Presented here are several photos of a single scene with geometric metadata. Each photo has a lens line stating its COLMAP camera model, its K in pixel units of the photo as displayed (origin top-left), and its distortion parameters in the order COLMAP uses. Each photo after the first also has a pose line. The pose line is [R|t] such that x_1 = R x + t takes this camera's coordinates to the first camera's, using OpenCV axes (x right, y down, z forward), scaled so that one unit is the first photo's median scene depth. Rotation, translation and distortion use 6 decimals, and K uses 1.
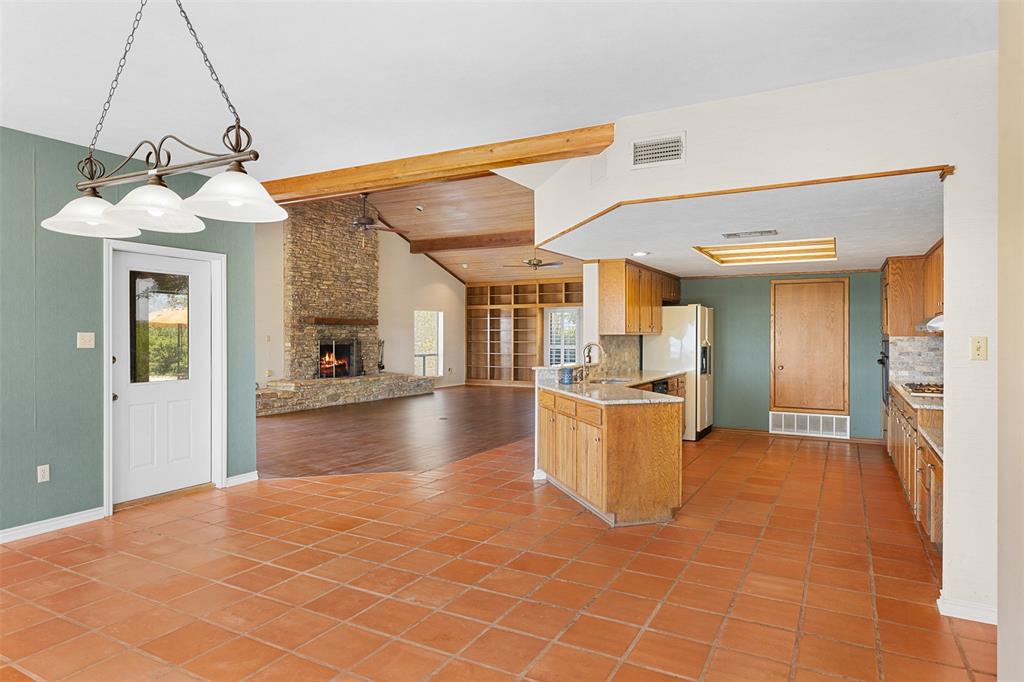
lens RADIAL K [[612.8, 0, 511.4], [0, 612.8, 337.7], [0, 0, 1]] dist [0.000029, -0.000005]
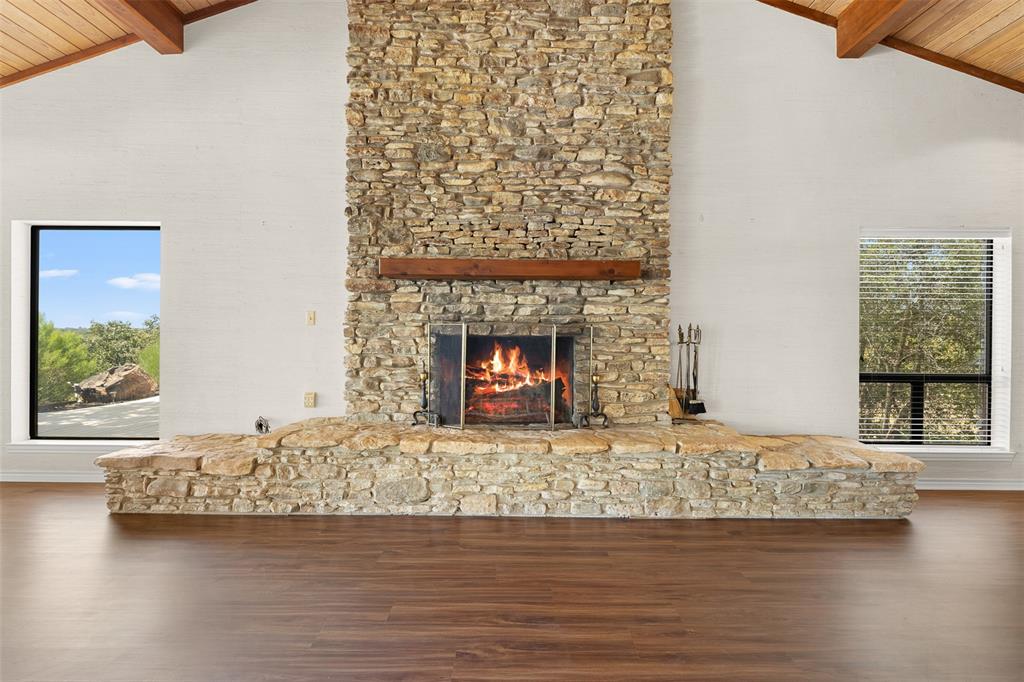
lens RADIAL K [[513.3, 0, 510.9], [0, 513.3, 334.9], [0, 0, 1]] dist [-0.013265, -0.000269]
pose [[0.482488, -0.001215, -0.875902, -0.016395], [-0.010740, 0.999916, -0.007303, 0.012618], [0.875837, 0.012931, 0.482434, 0.834782]]
